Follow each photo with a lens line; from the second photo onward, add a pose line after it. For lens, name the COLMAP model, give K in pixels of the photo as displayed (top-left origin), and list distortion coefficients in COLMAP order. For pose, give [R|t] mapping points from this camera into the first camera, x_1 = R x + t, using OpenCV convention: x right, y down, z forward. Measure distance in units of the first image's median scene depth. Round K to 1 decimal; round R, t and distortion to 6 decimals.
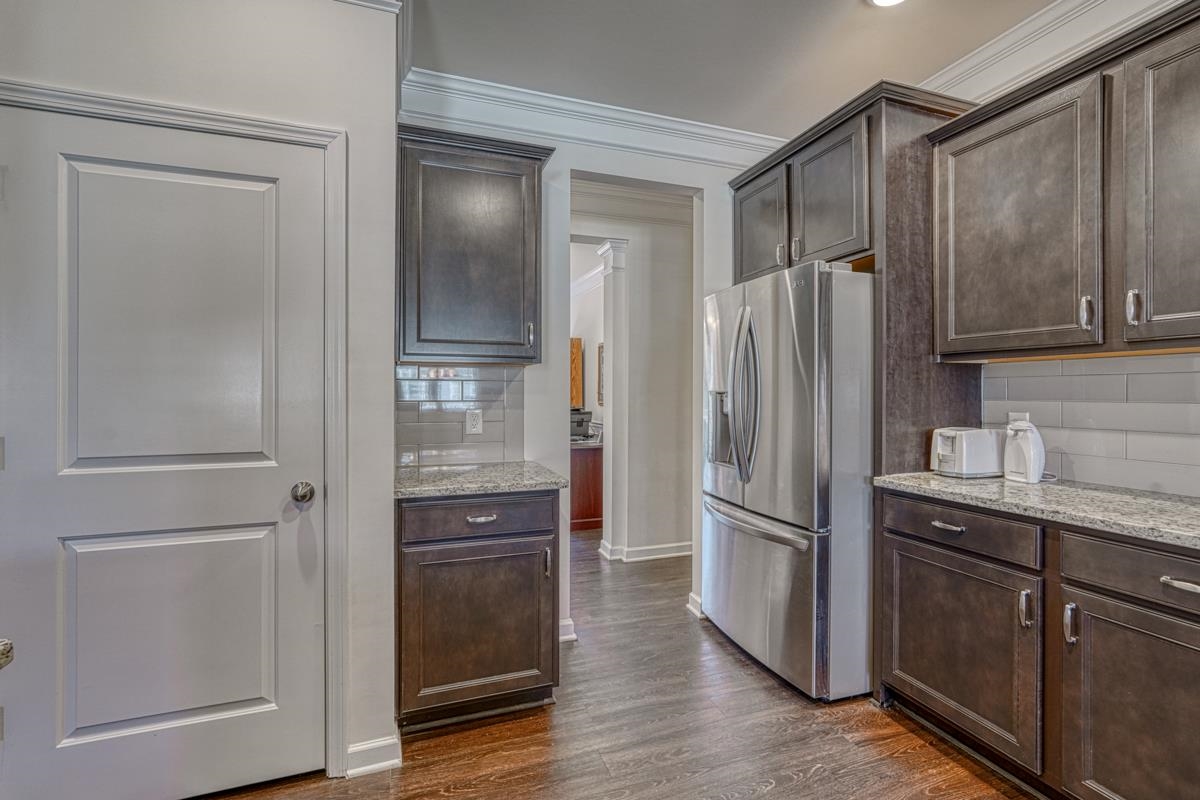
lens RADIAL K [[530.6, 0, 596.8], [0, 530.6, 390.0], [0, 0, 1]] dist [-0.016496, 0.007895]
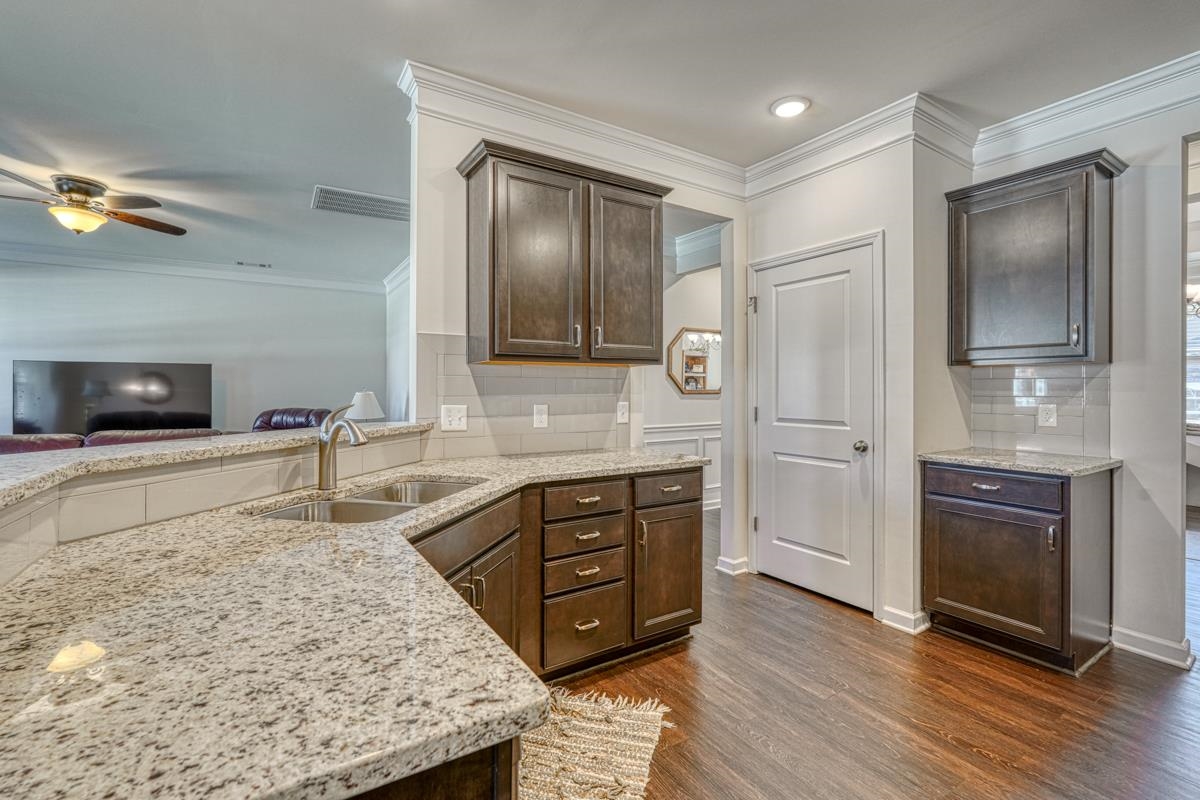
lens RADIAL K [[530.6, 0, 596.8], [0, 530.6, 390.0], [0, 0, 1]] dist [-0.016496, 0.007895]
pose [[0.226454, 0.001909, -0.974020, 0.824453], [0.004531, 0.999985, 0.003013, -0.001153], [0.974011, -0.005095, 0.226442, -0.213464]]
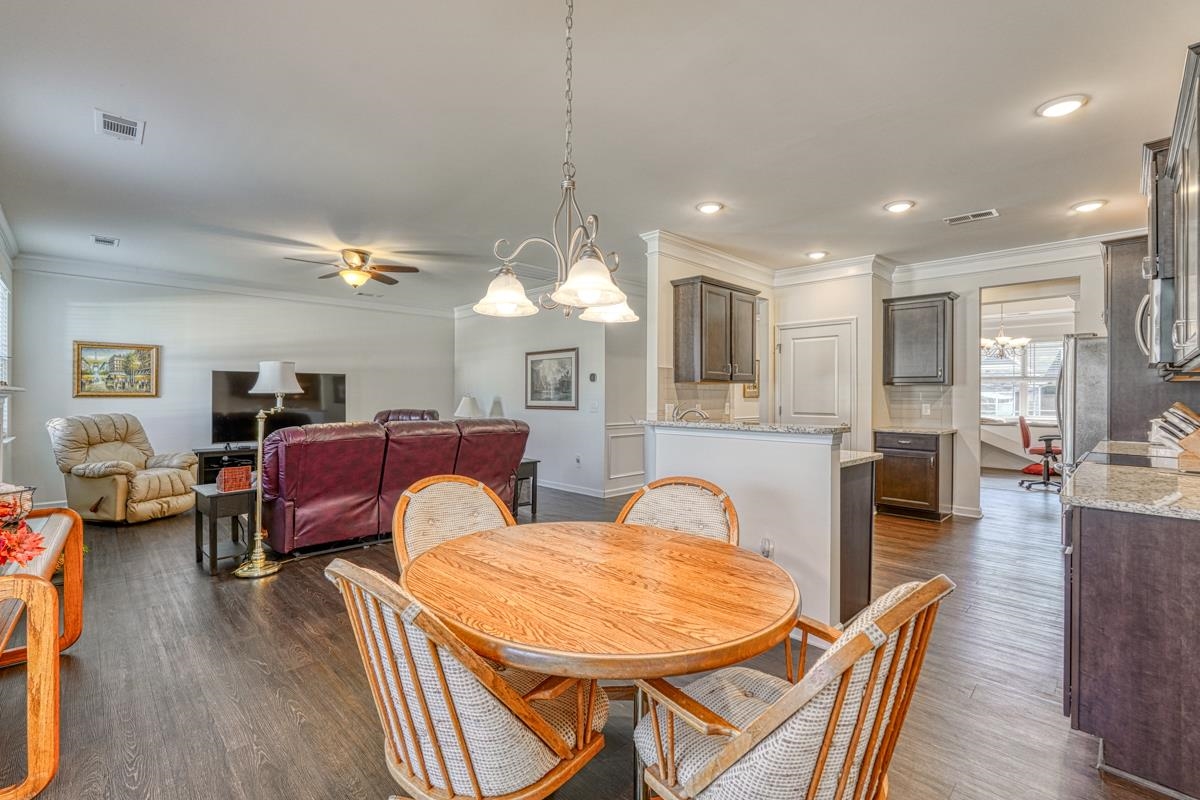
lens RADIAL K [[526.8, 0, 598.6], [0, 526.8, 394.6], [0, 0, 1]] dist [-0.019389, 0.008787]
pose [[0.423707, 0.001103, -0.905799, 1.615727], [-0.000802, 0.999999, 0.000843, -0.008190], [0.905799, 0.000370, 0.423708, -1.648801]]
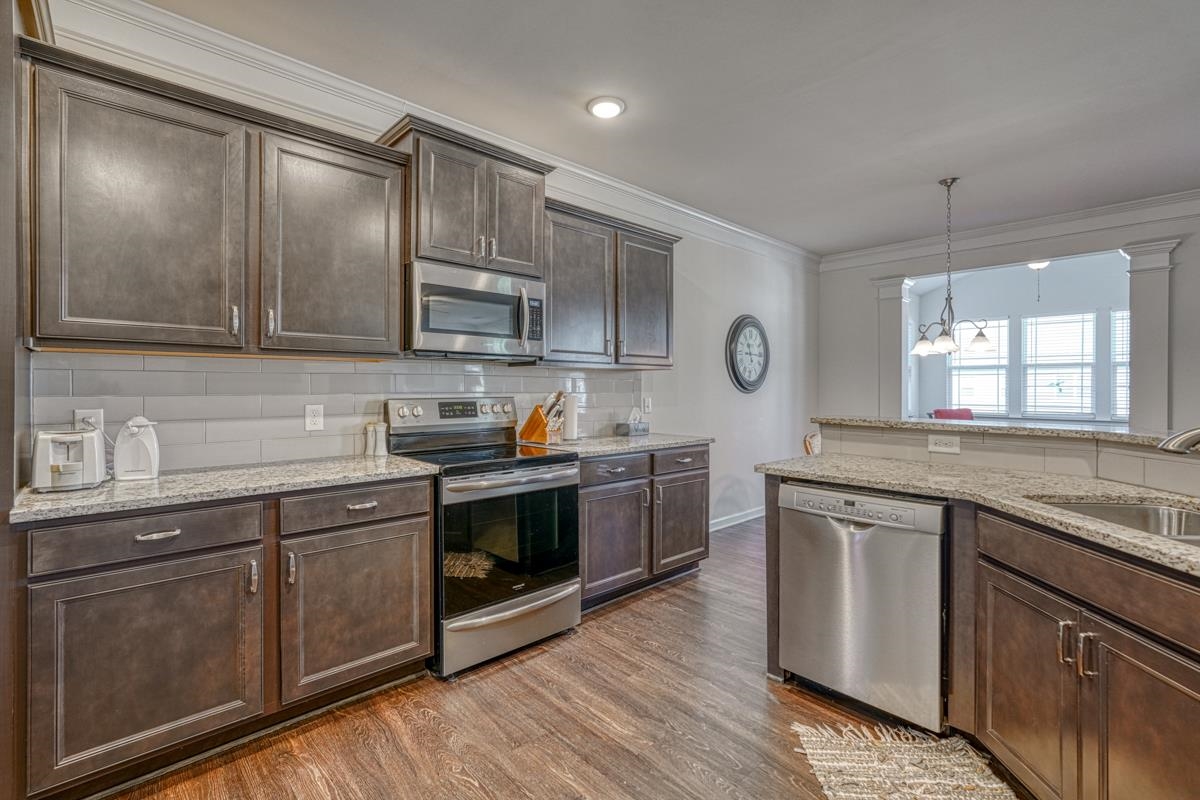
lens RADIAL K [[530.6, 0, 596.8], [0, 530.6, 390.0], [0, 0, 1]] dist [-0.016496, 0.007895]
pose [[-0.397601, -0.003537, 0.917551, -0.424629], [-0.005190, 0.999985, 0.001606, 0.004516], [-0.917544, -0.004123, -0.397614, 0.627396]]
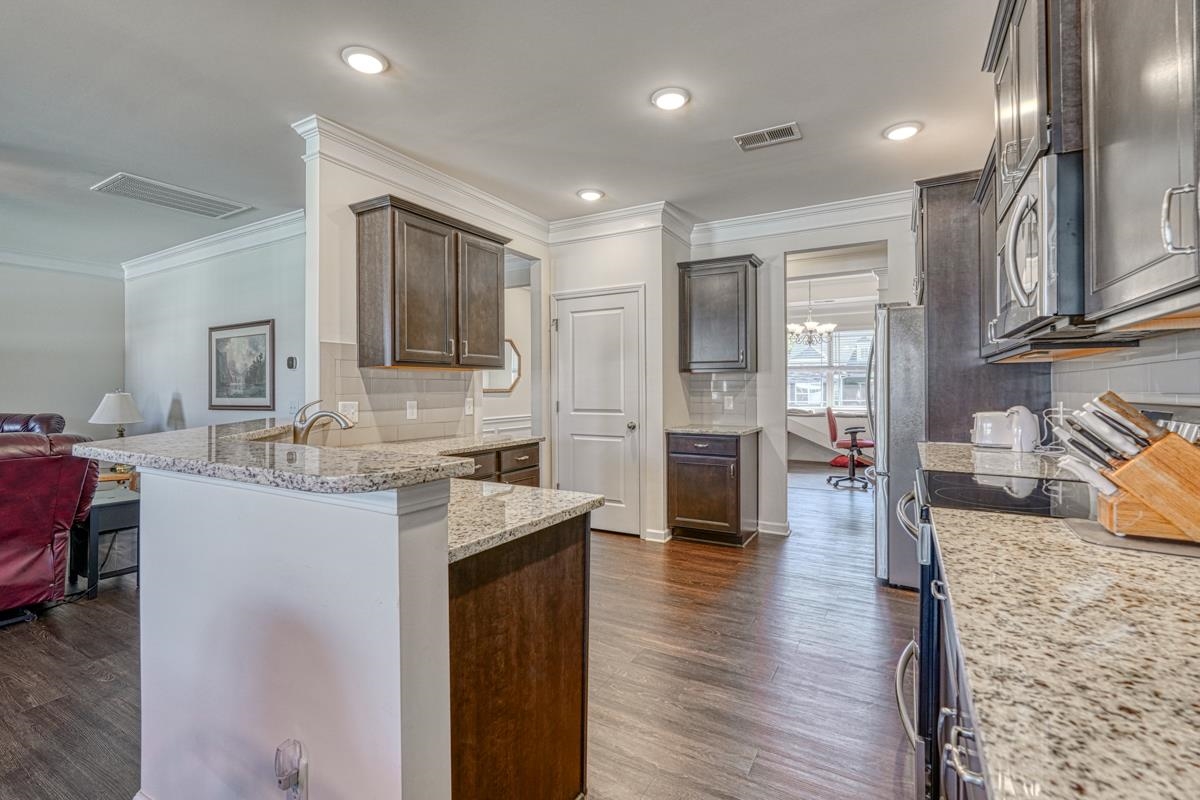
lens RADIAL K [[532.8, 0, 601.1], [0, 532.8, 386.8], [0, 0, 1]] dist [-0.020295, 0.008223]
pose [[0.655587, -0.004941, -0.755104, 1.163816], [0.007703, 0.999970, 0.000144, 0.000169], [0.755081, -0.005911, 0.655605, -0.733278]]
